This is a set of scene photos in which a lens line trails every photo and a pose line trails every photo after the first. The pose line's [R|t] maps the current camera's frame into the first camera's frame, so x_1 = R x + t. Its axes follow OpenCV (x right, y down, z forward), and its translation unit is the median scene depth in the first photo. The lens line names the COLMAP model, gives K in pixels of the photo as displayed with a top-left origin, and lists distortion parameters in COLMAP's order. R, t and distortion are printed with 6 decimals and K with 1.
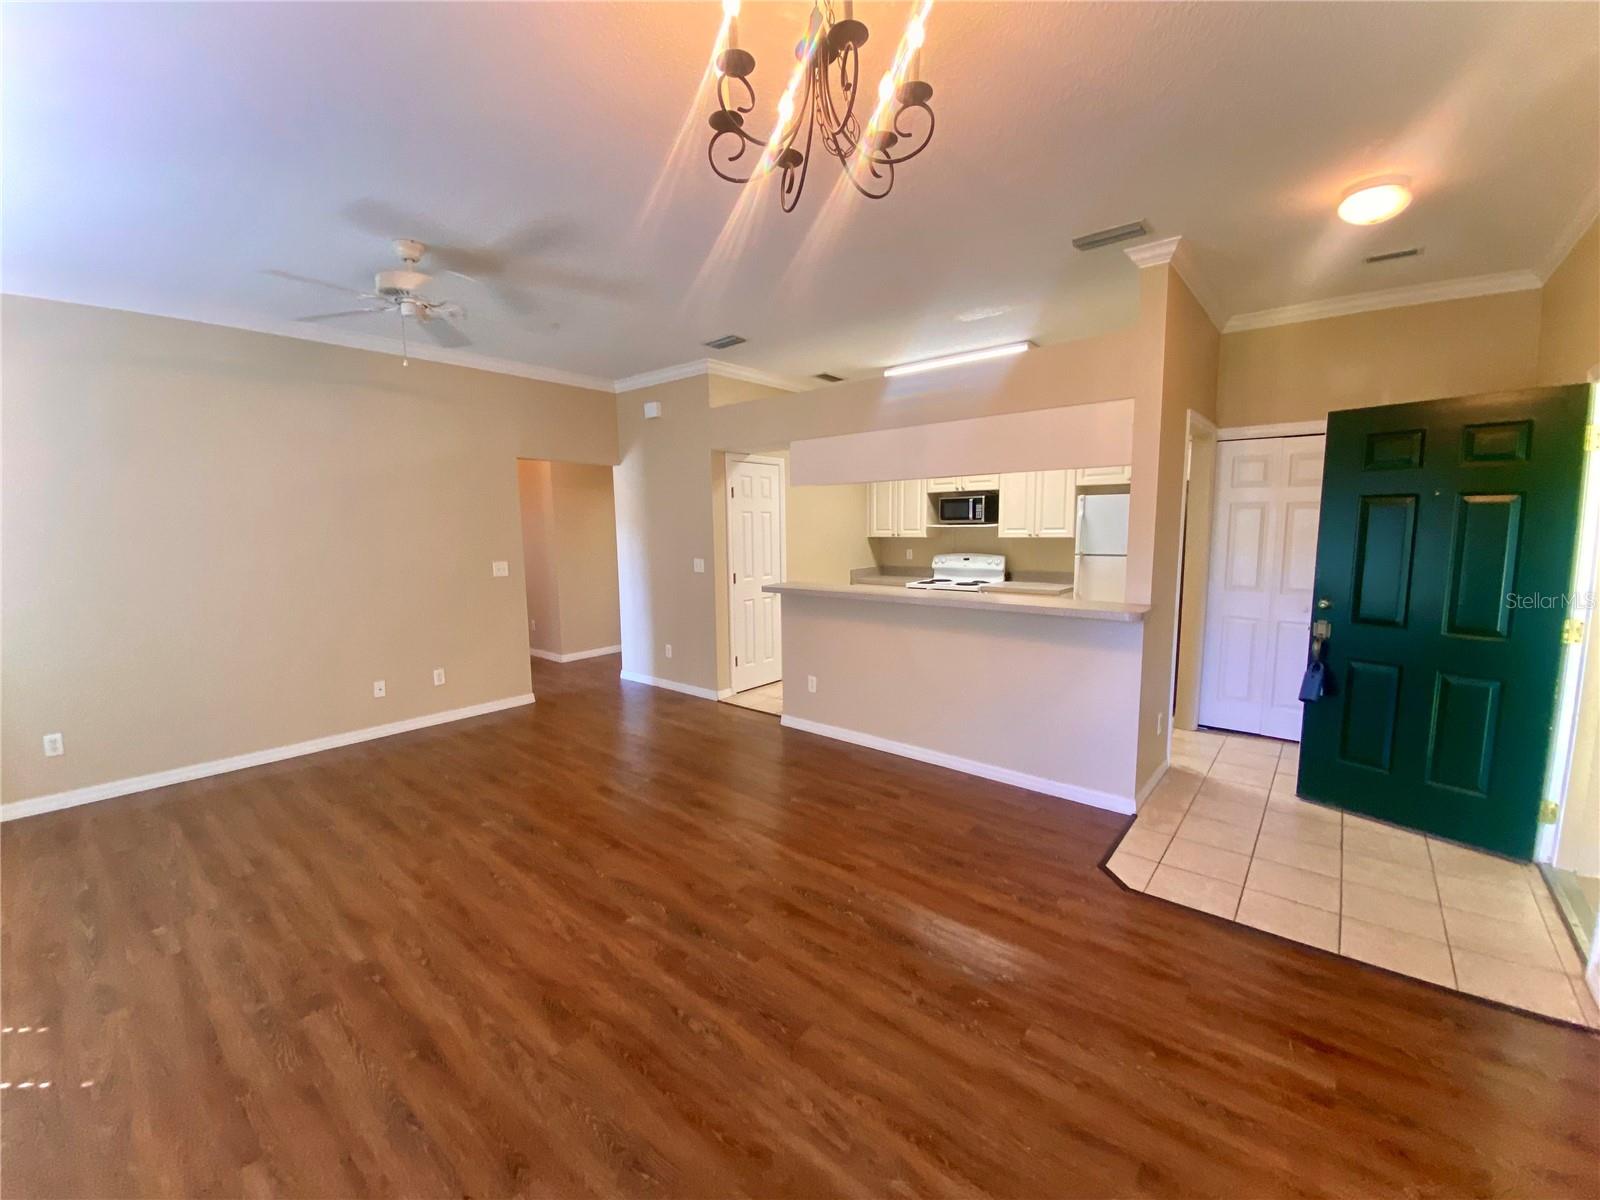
lens RADIAL K [[648.4, 0, 800.0], [0, 648.4, 600.0], [0, 0, 1]] dist [0.069092, -0.040411]
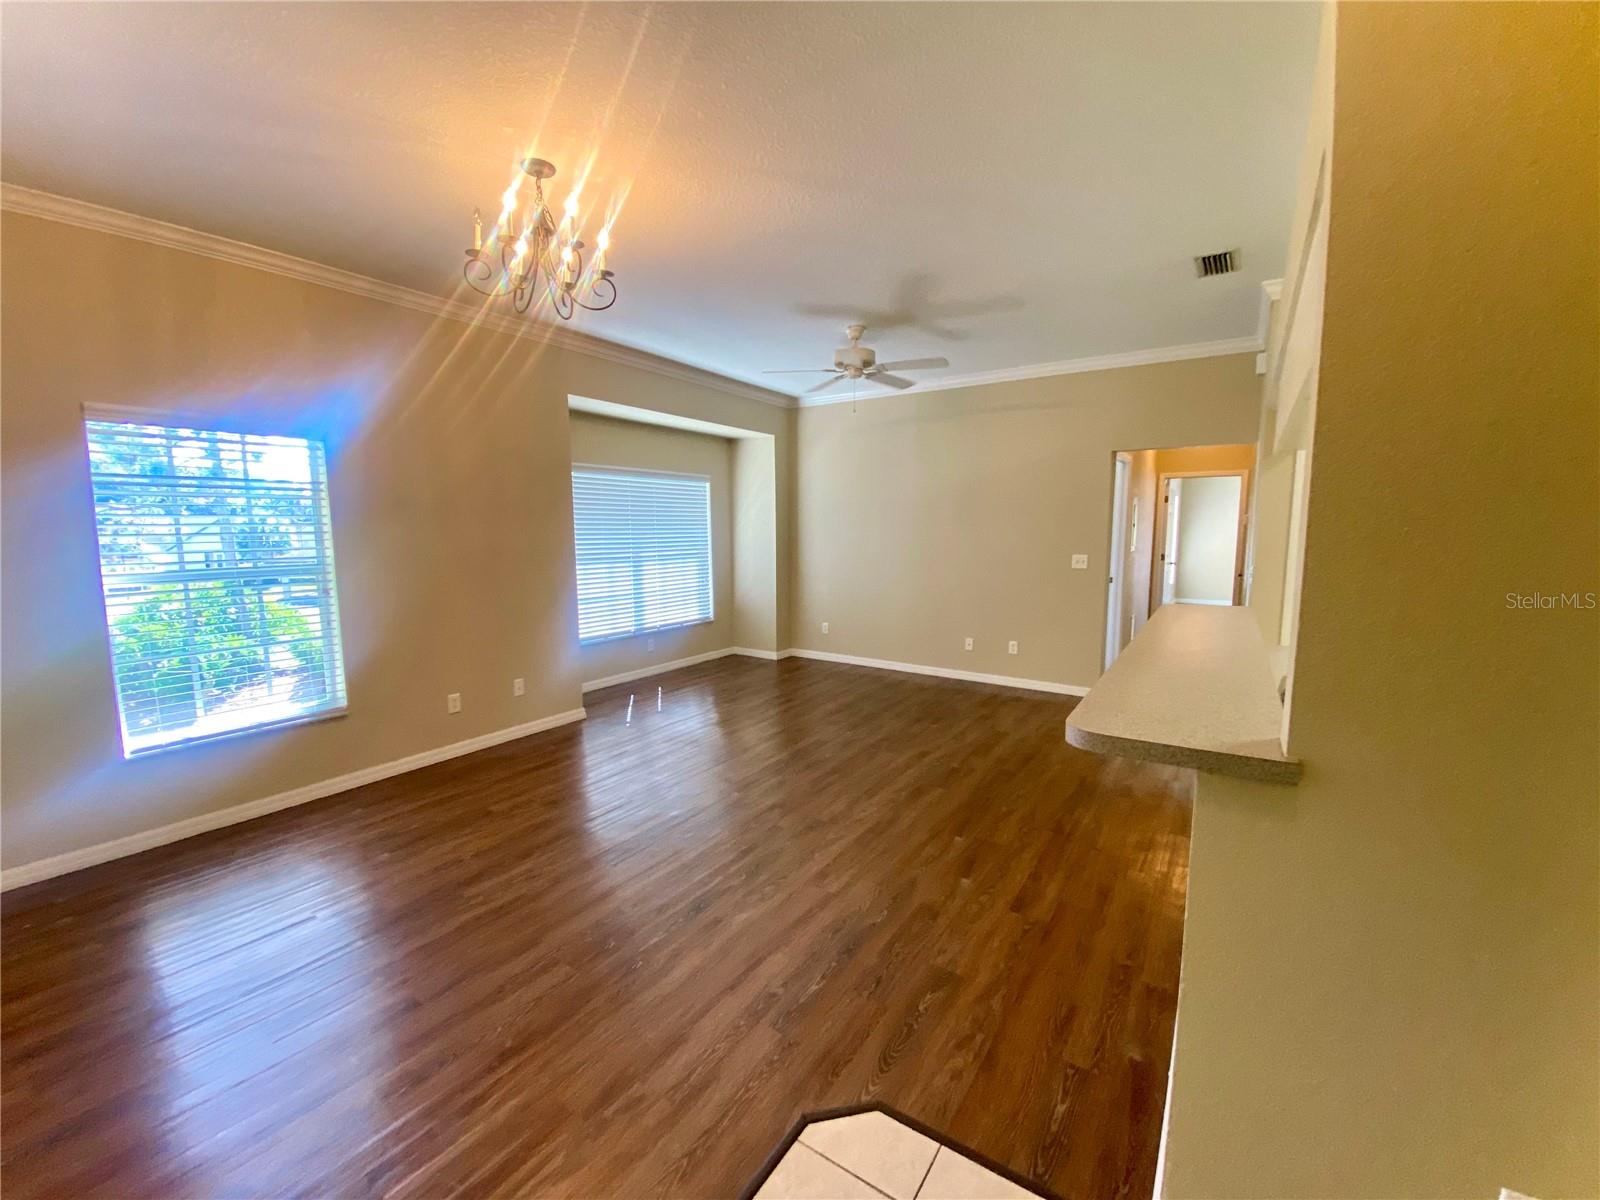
lens RADIAL K [[648.4, 0, 800.0], [0, 648.4, 600.0], [0, 0, 1]] dist [0.069092, -0.040411]
pose [[0.107814, 0.126896, -0.986039, 0.973595], [-0.122885, 0.985916, 0.113444, -0.093577], [0.986547, 0.108938, 0.121889, 0.816079]]
